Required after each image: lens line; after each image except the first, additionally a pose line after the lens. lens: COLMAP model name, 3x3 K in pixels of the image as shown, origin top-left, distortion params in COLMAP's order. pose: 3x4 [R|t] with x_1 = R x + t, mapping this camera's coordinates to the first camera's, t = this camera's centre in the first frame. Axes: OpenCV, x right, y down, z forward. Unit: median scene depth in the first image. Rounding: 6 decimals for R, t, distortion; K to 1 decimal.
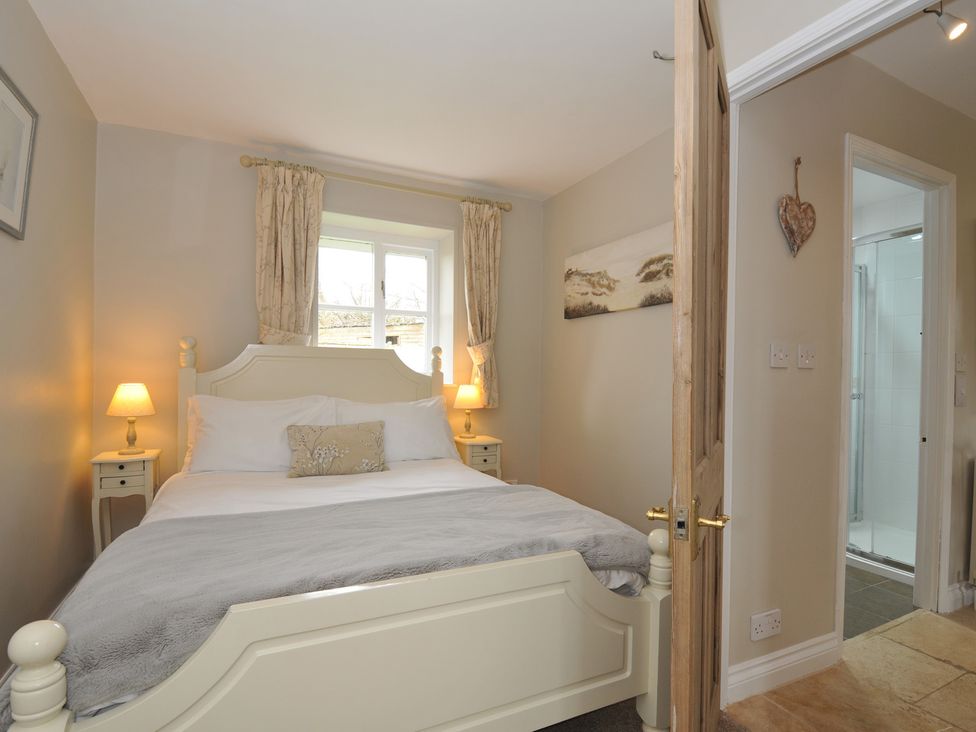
lens RADIAL K [[503.9, 0, 500.0], [0, 503.9, 378.5], [0, 0, 1]] dist [-0.000064, -0.004691]
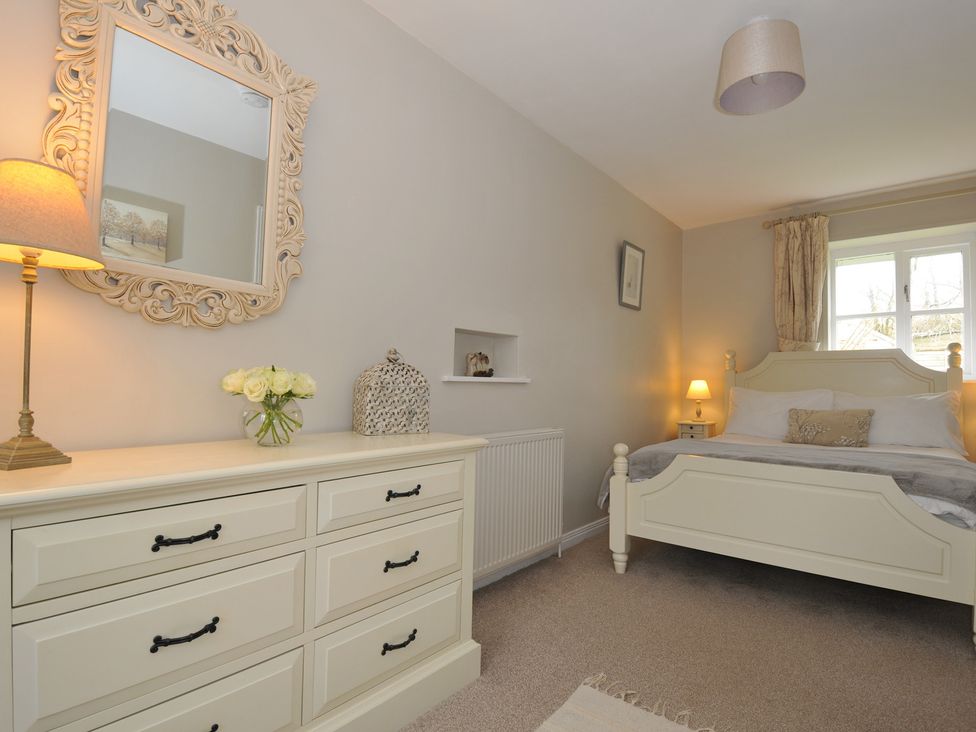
lens RADIAL K [[503.9, 0, 486.2], [0, 503.9, 365.0], [0, 0, 1]] dist [-0.000064, -0.004691]
pose [[0.410160, -0.044537, -0.910925, 0.446434], [-0.008392, 0.998580, -0.052601, 0.046517], [0.911975, 0.029219, 0.409204, -0.295705]]
